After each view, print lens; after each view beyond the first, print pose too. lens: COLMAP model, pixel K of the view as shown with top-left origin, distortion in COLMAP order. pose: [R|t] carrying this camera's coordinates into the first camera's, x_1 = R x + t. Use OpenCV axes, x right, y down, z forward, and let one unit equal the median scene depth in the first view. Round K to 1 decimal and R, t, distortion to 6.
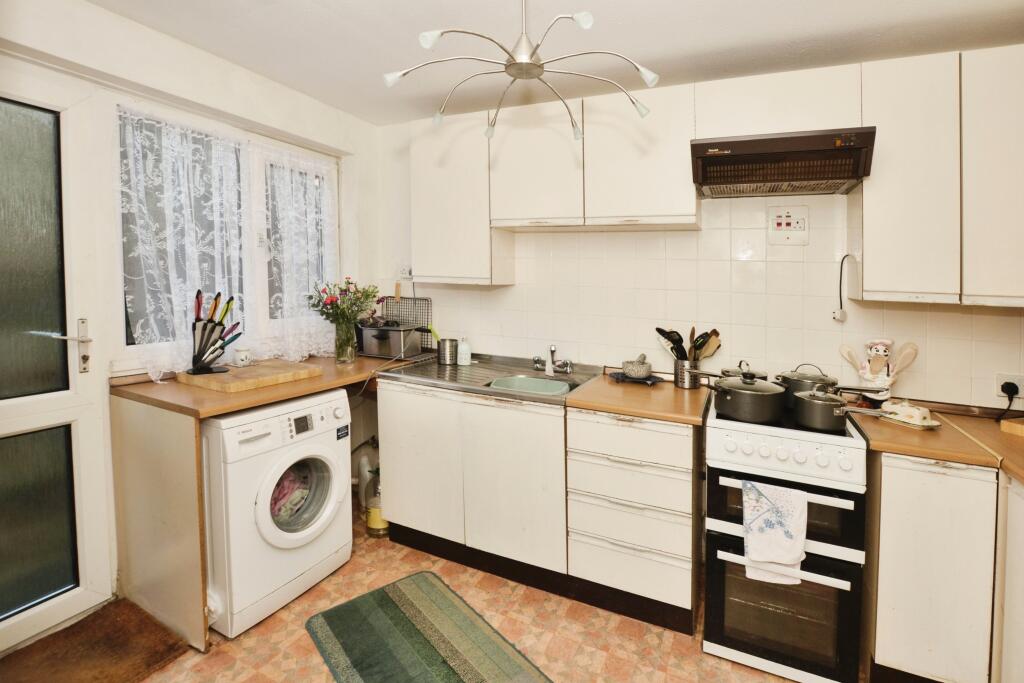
lens RADIAL K [[465.9, 0, 514.0], [0, 465.9, 324.3], [0, 0, 1]] dist [-0.001266, -0.000157]
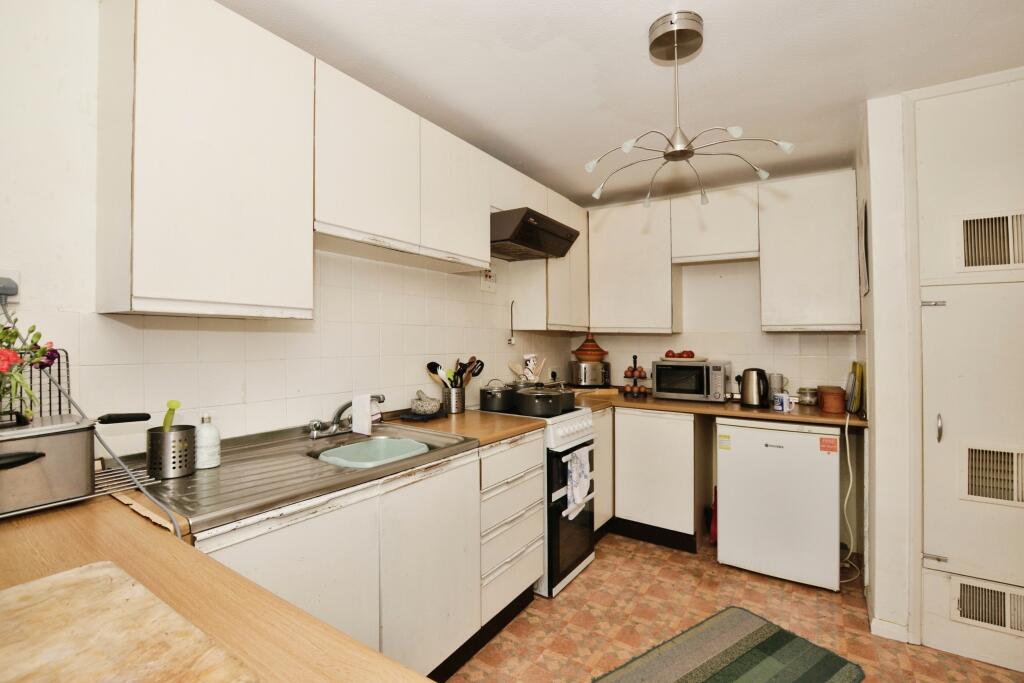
lens RADIAL K [[463.2, 0, 512.0], [0, 463.2, 341.5], [0, 0, 1]] dist [-0.034568, -0.000094]
pose [[0.150699, -0.030380, 0.988113, -0.826431], [0.097338, 0.995127, 0.015751, -0.045259], [-0.983776, 0.093808, 0.152922, 0.810265]]
